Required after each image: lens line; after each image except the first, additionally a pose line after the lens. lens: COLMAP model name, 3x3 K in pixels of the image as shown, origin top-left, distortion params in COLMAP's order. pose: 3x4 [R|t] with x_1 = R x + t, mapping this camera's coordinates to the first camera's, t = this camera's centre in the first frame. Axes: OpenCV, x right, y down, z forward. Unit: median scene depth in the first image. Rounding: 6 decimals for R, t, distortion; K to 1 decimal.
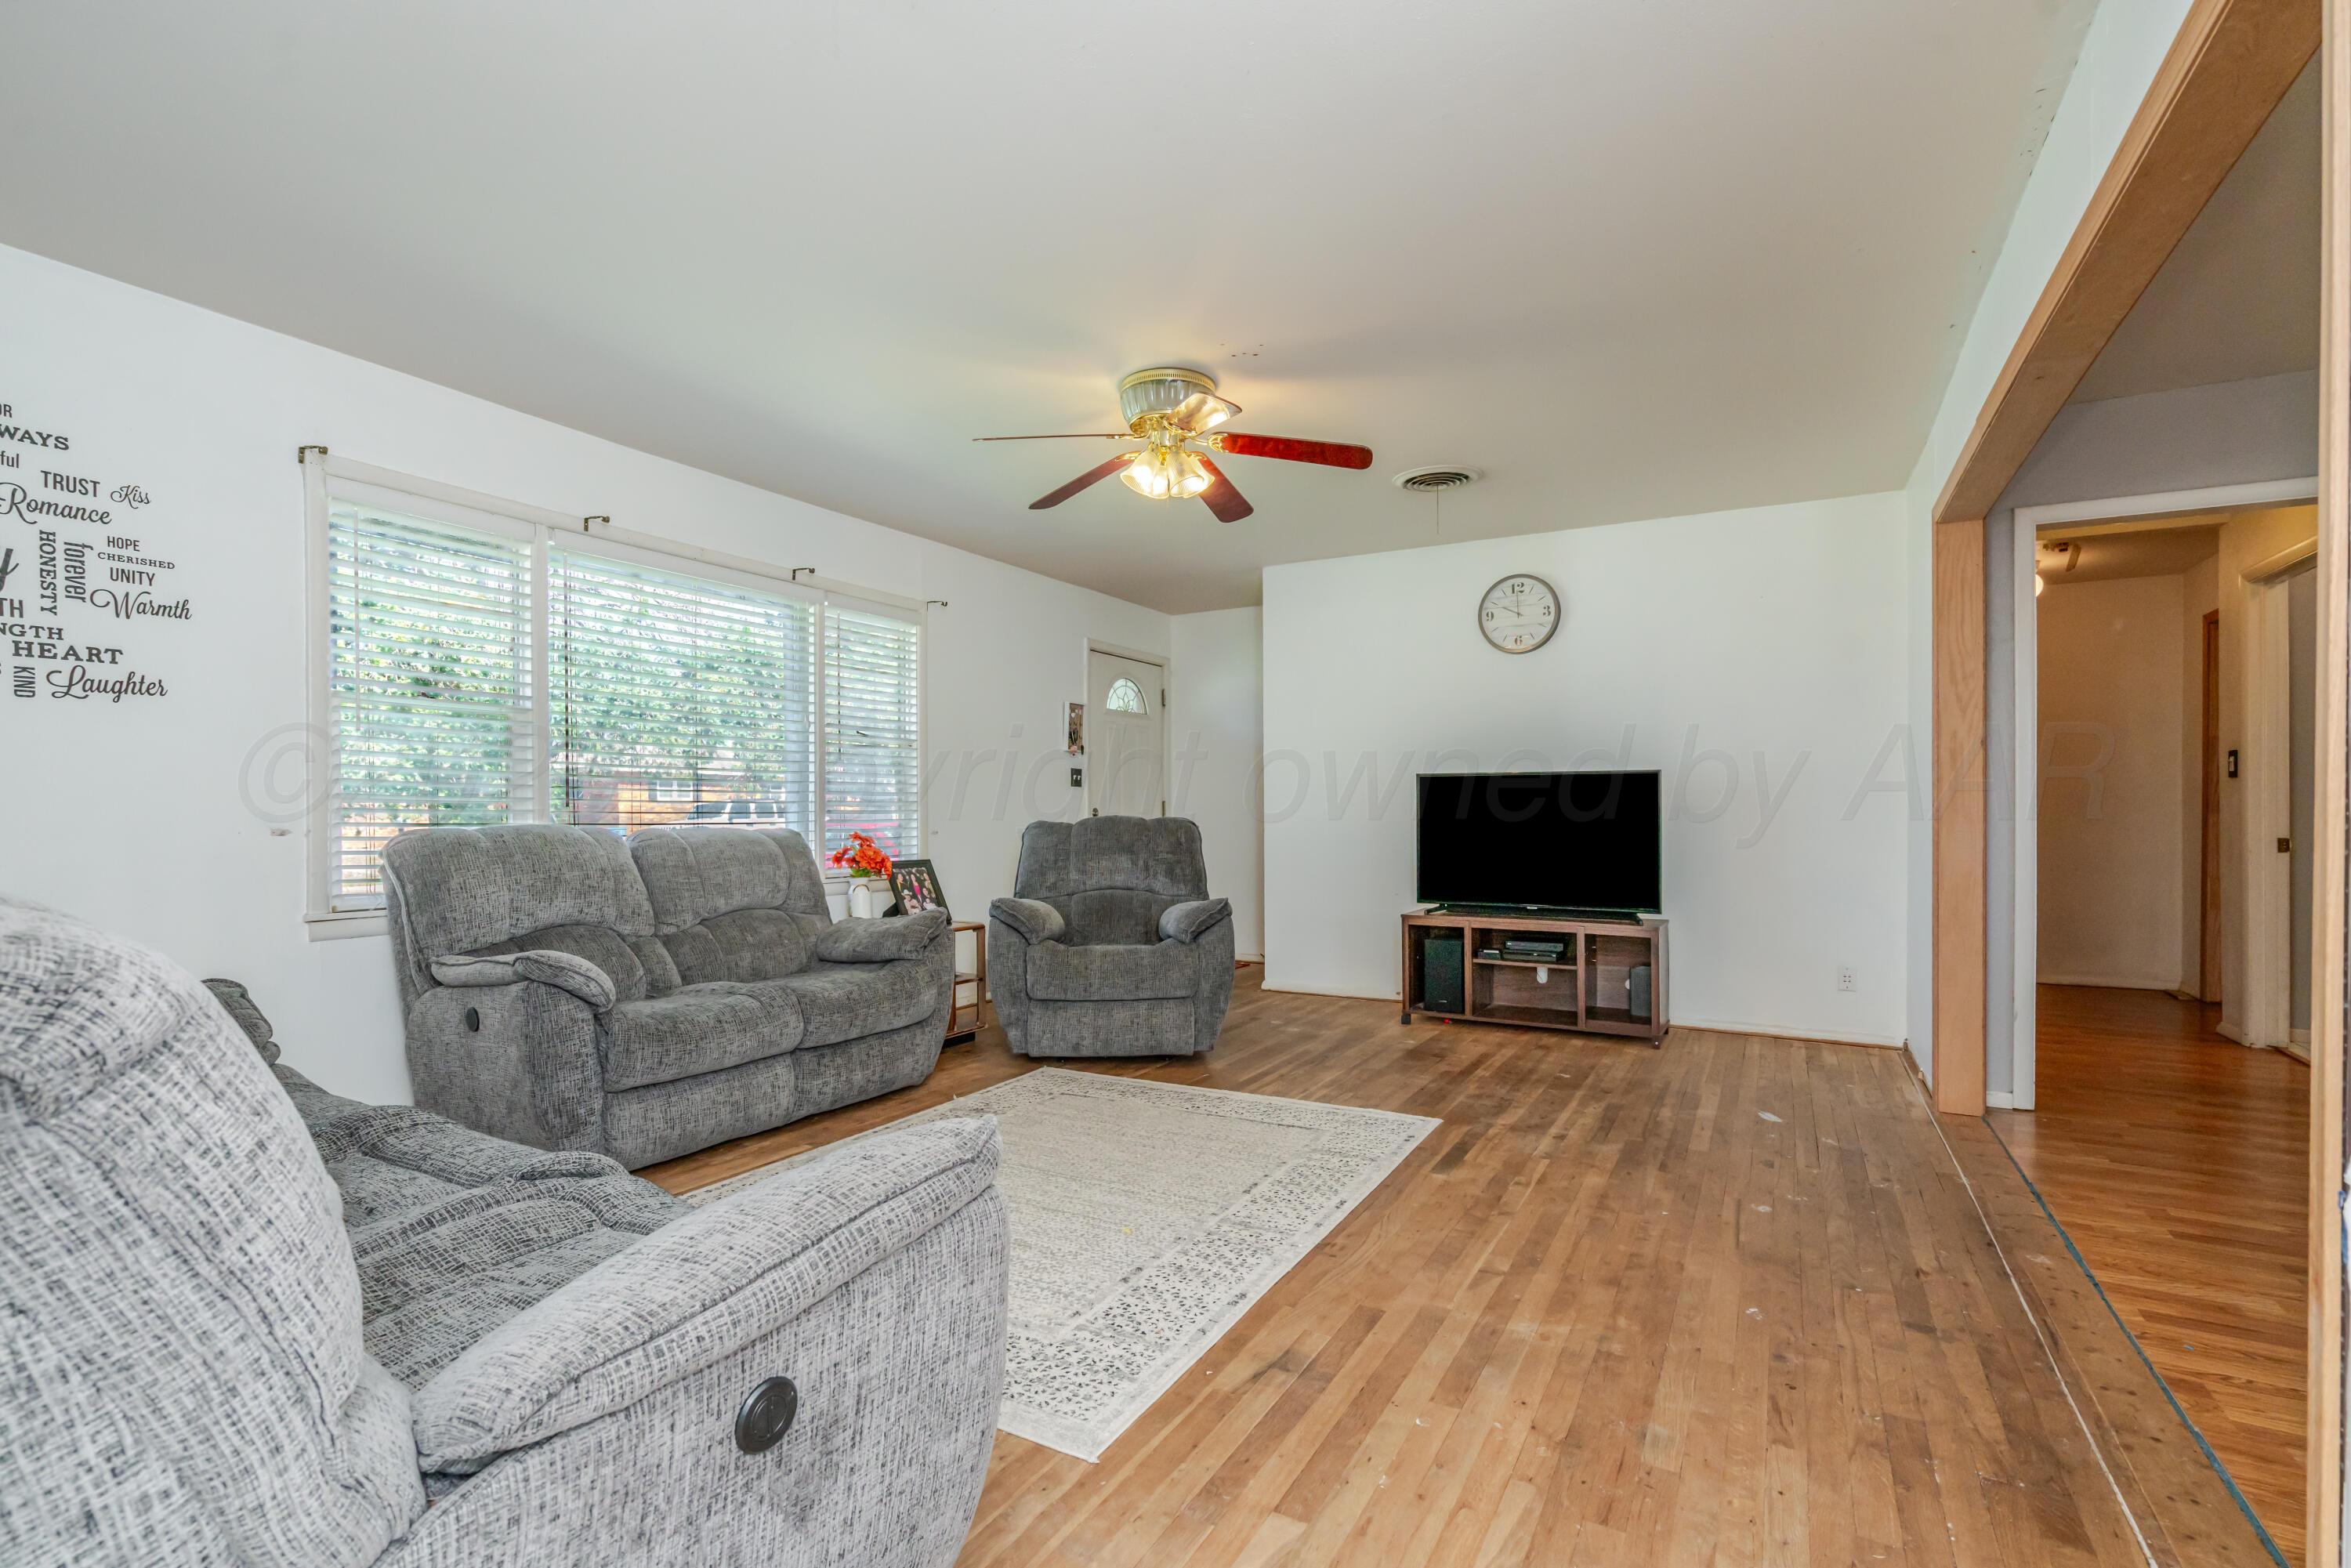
lens RADIAL K [[1066.6, 0, 1173.1], [0, 1066.6, 847.7], [0, 0, 1]] dist [0.001463, 0.000203]
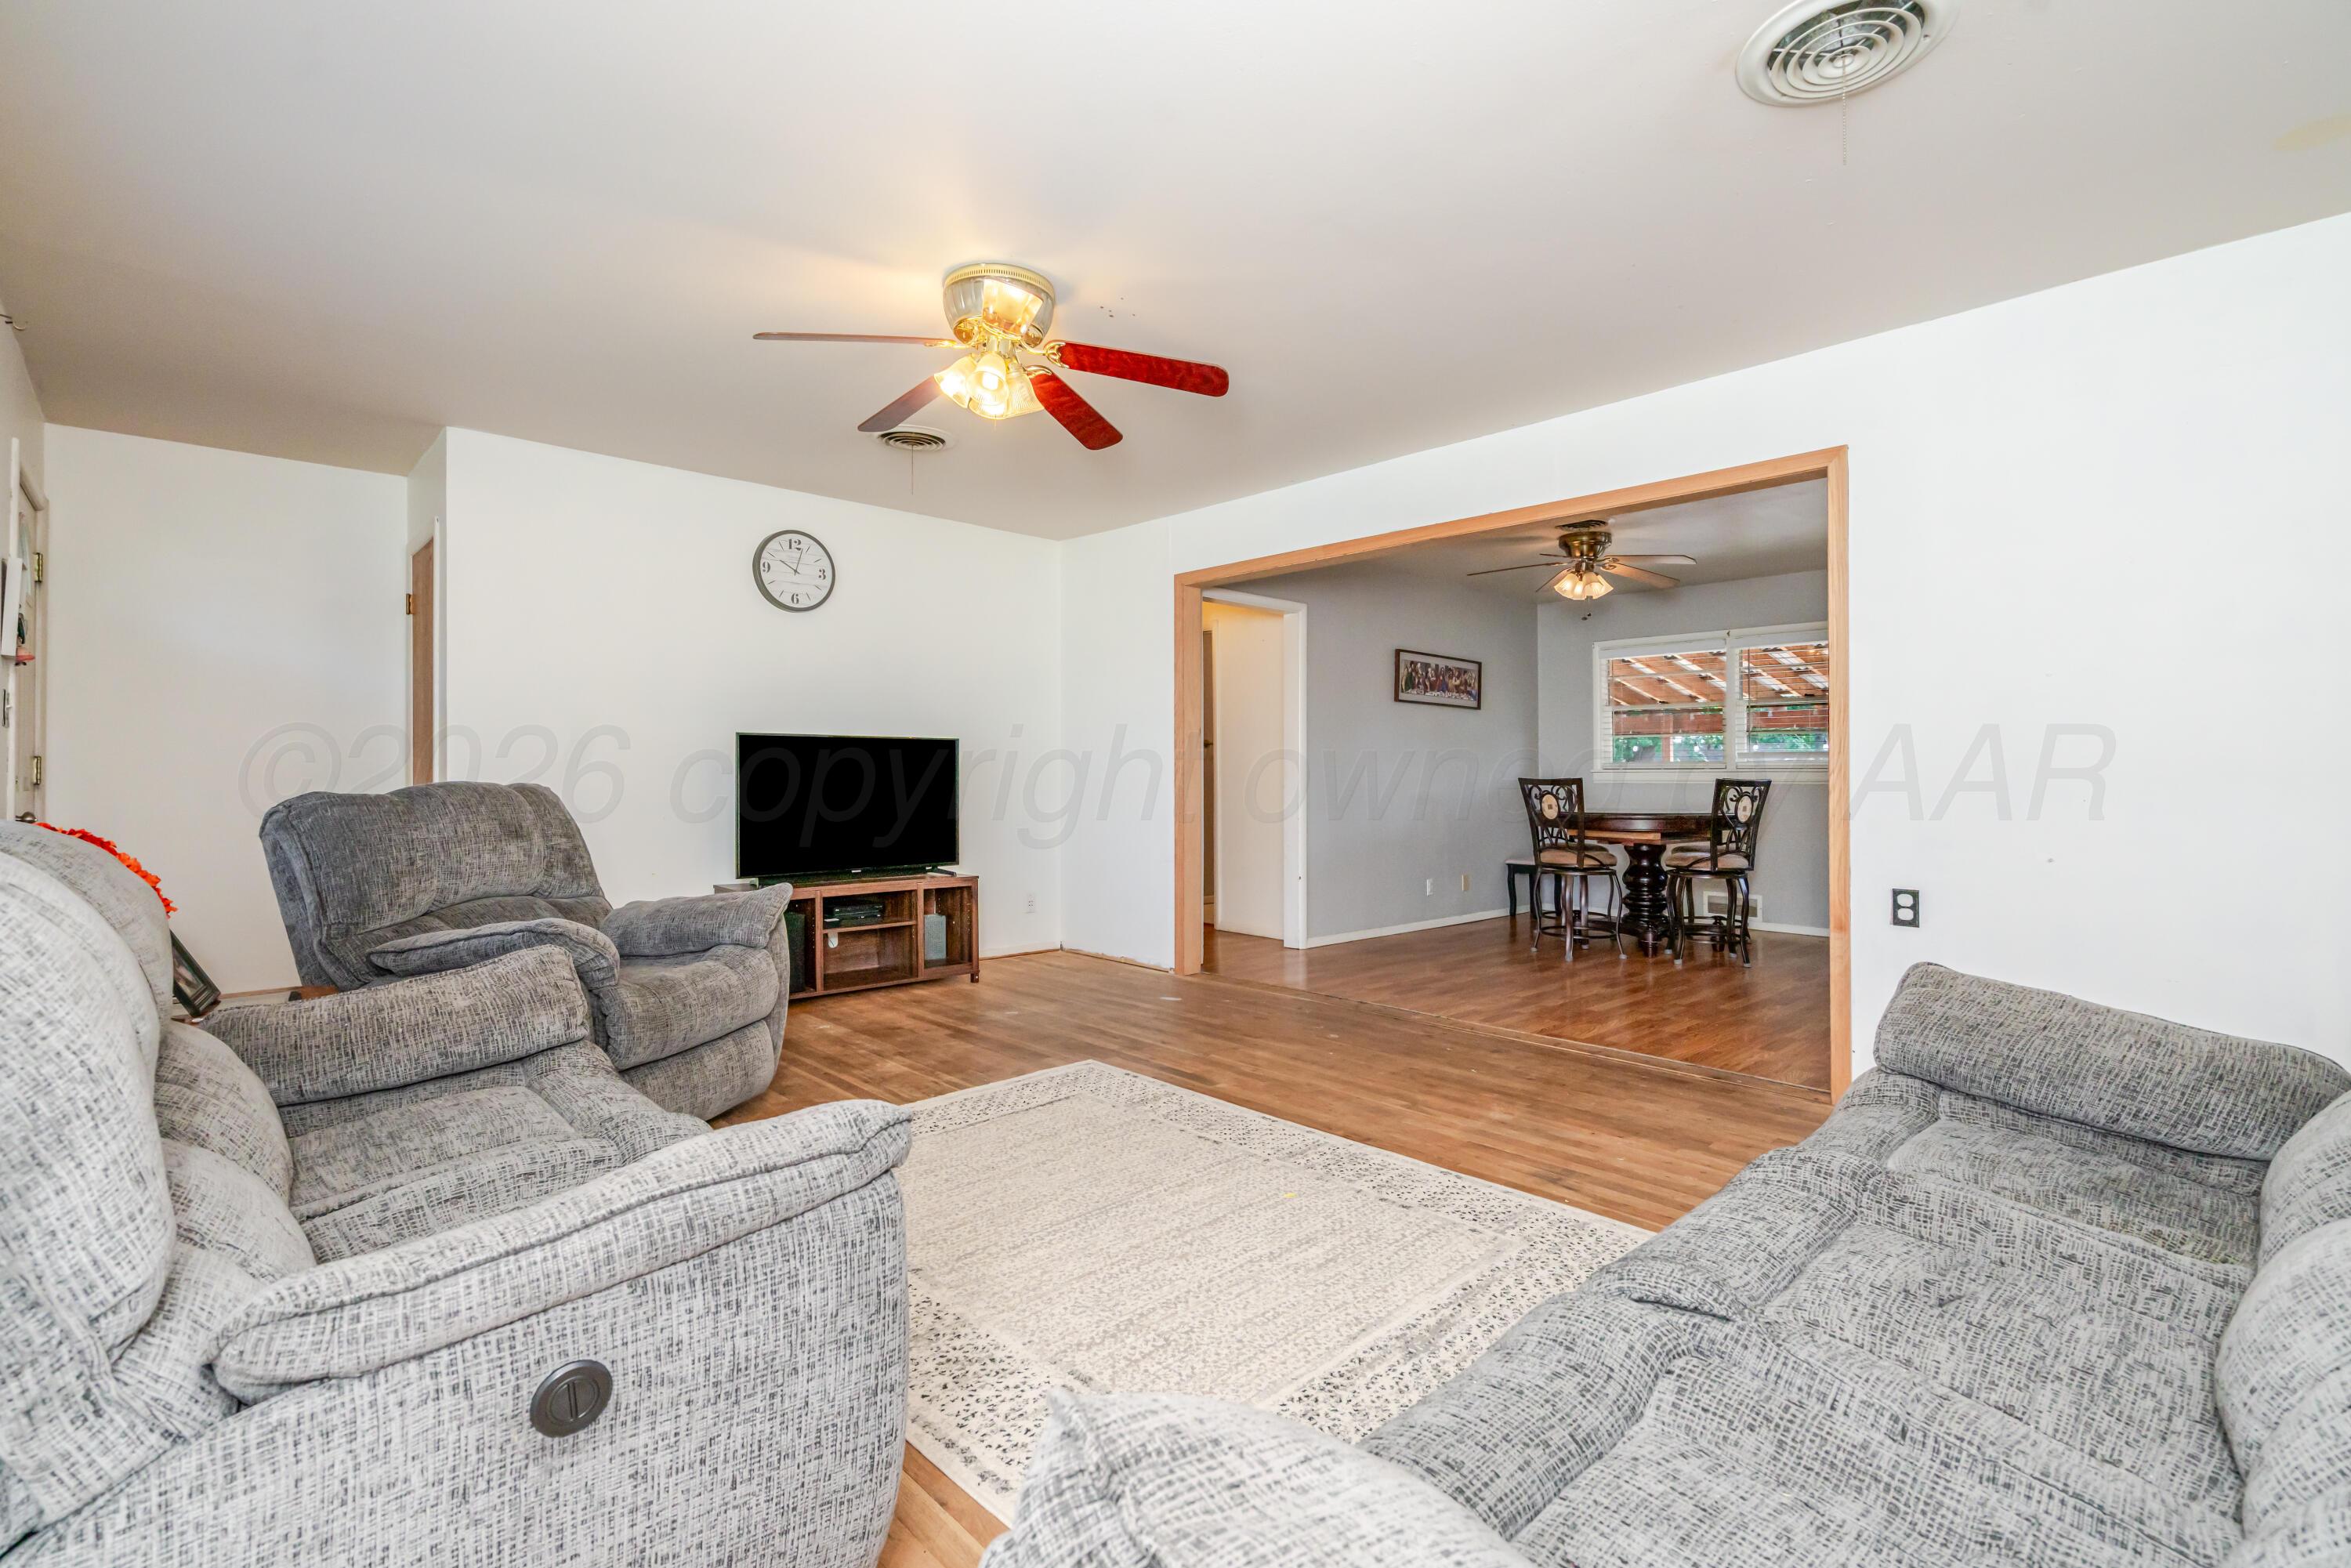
lens RADIAL K [[1073.8, 0, 1175.5], [0, 1073.8, 784.0], [0, 0, 1]] dist [-0.000378, 0.001468]
pose [[0.293145, -0.008168, 0.956033, -0.949239], [0.031673, 0.999498, -0.001173, -0.025728], [-0.955543, 0.030624, 0.293256, 0.731961]]
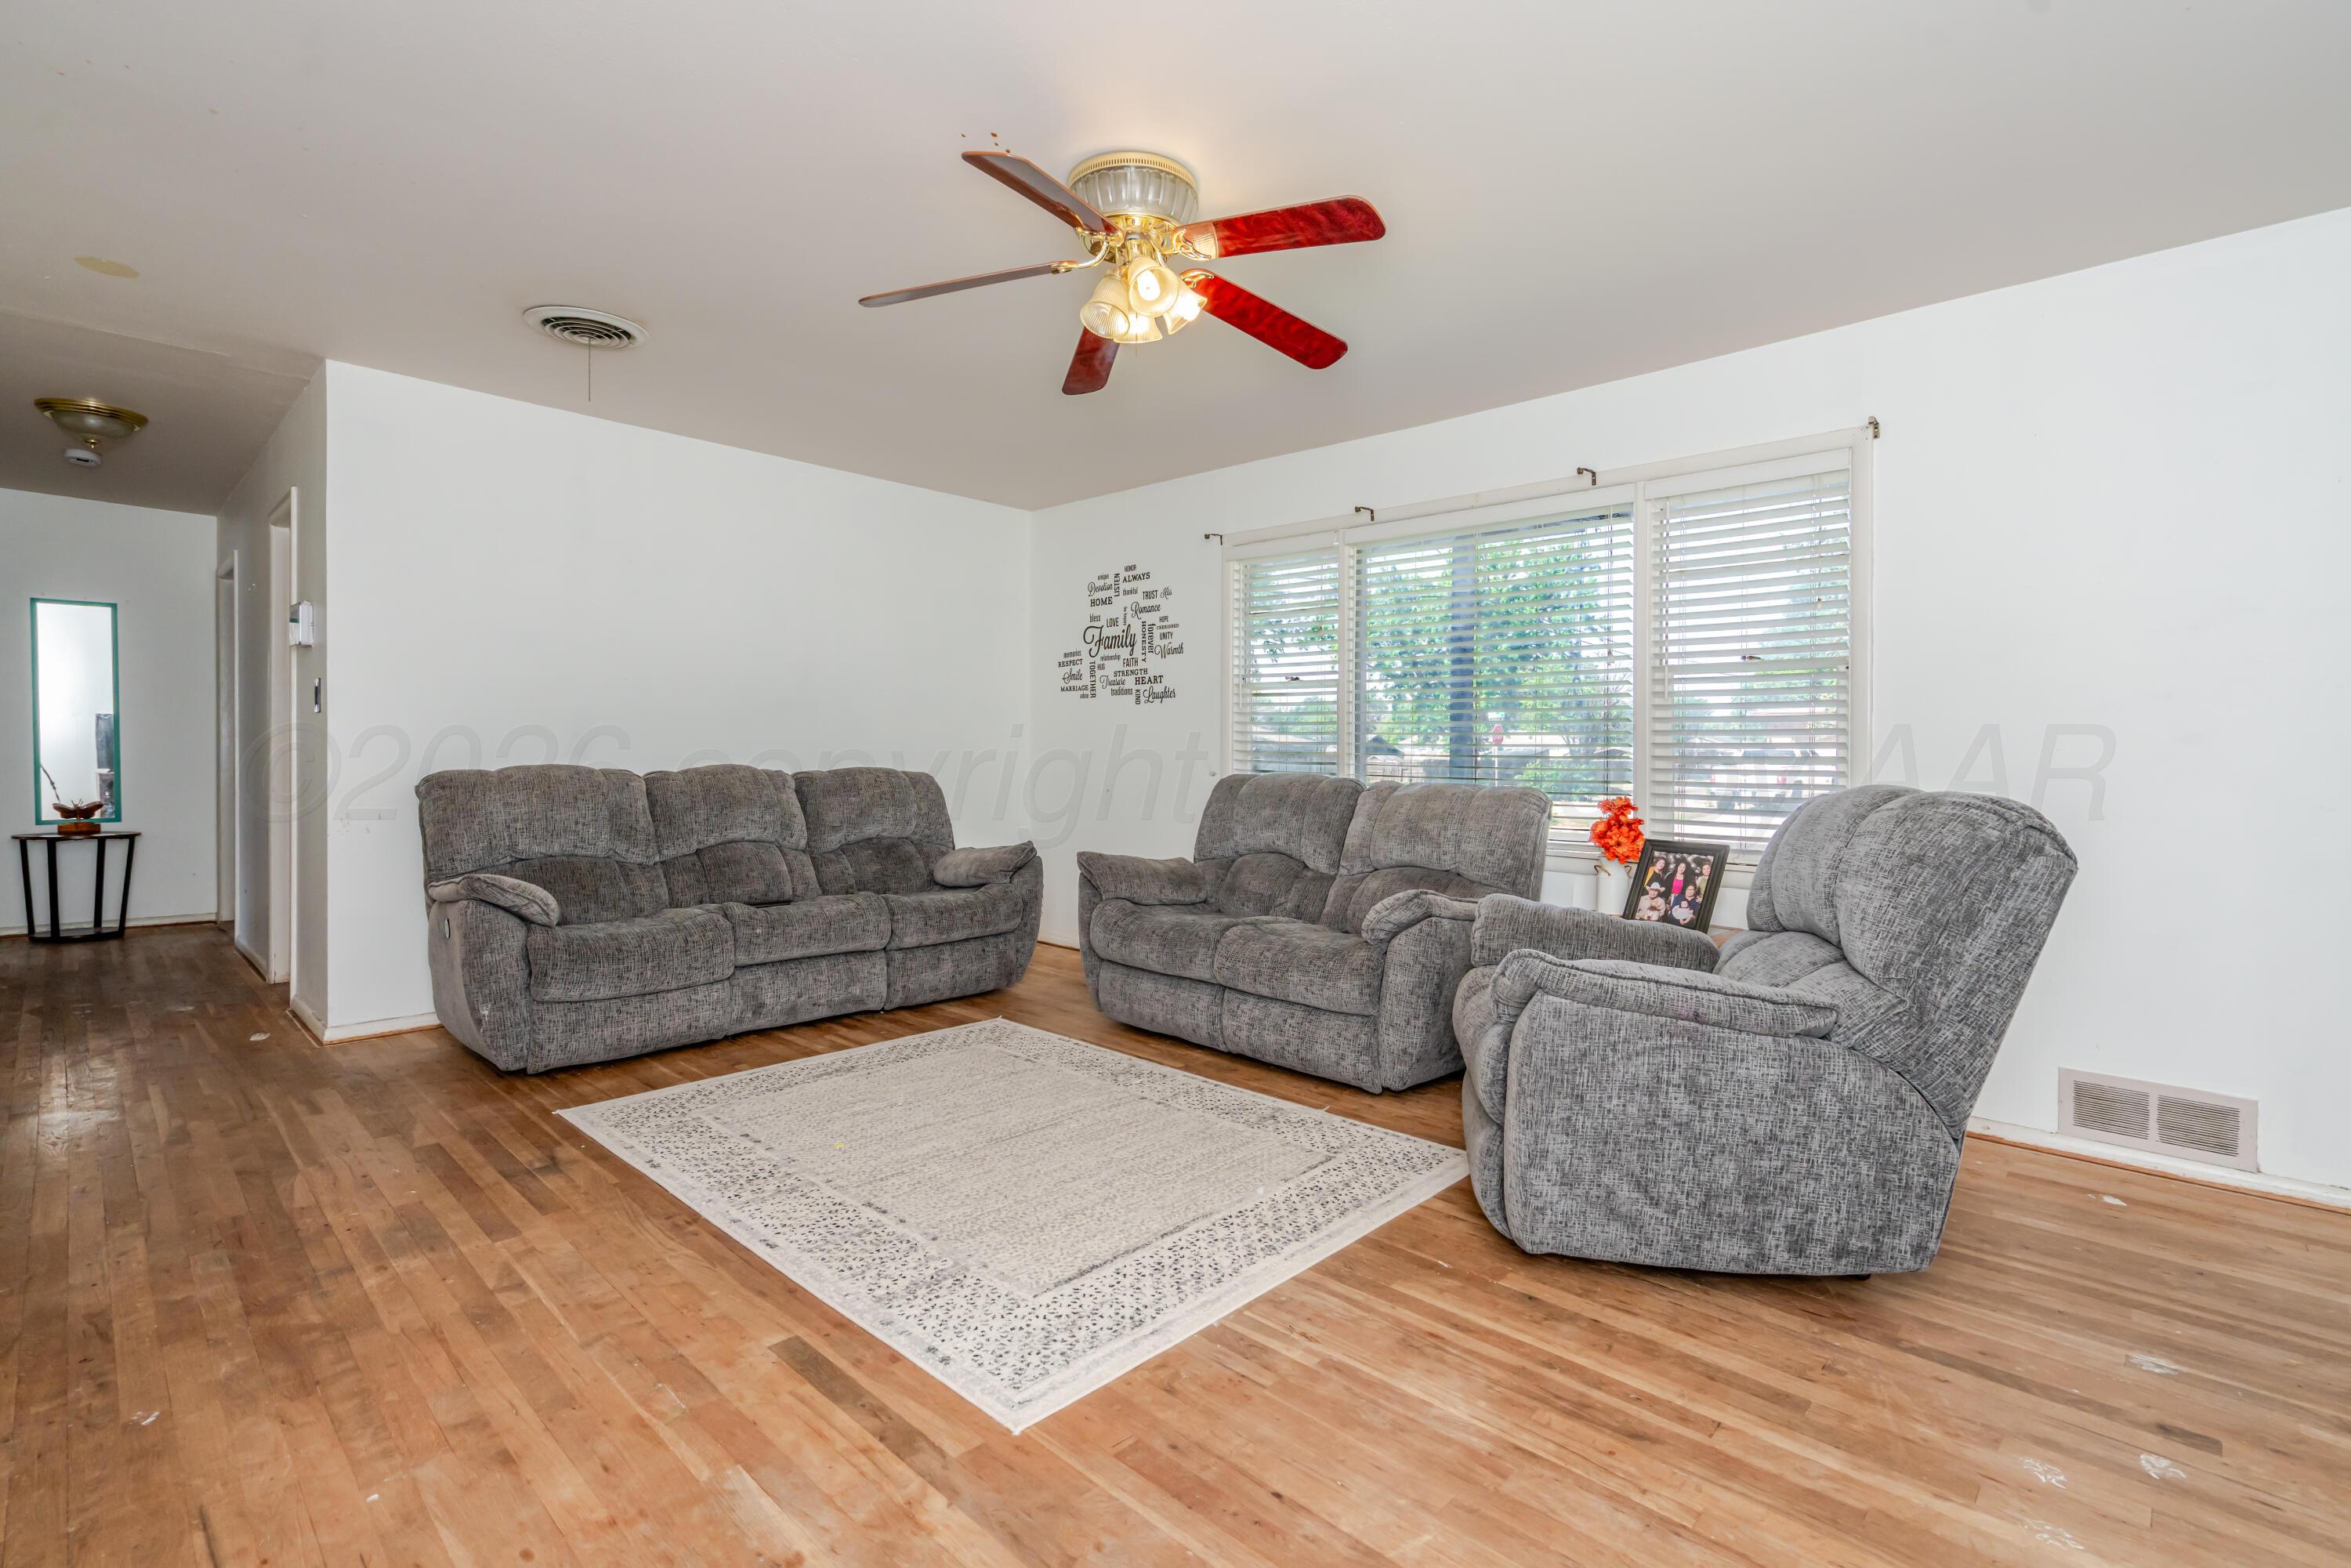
lens RADIAL K [[1074.1, 0, 1169.6], [0, 1074.1, 798.9], [0, 0, 1]] dist [-0.000343, 0.000653]
pose [[-0.247709, 0.033994, -0.968238, 0.842479], [-0.048243, 0.997712, 0.047371, -0.054922], [0.967633, 0.058445, -0.245502, 1.445221]]
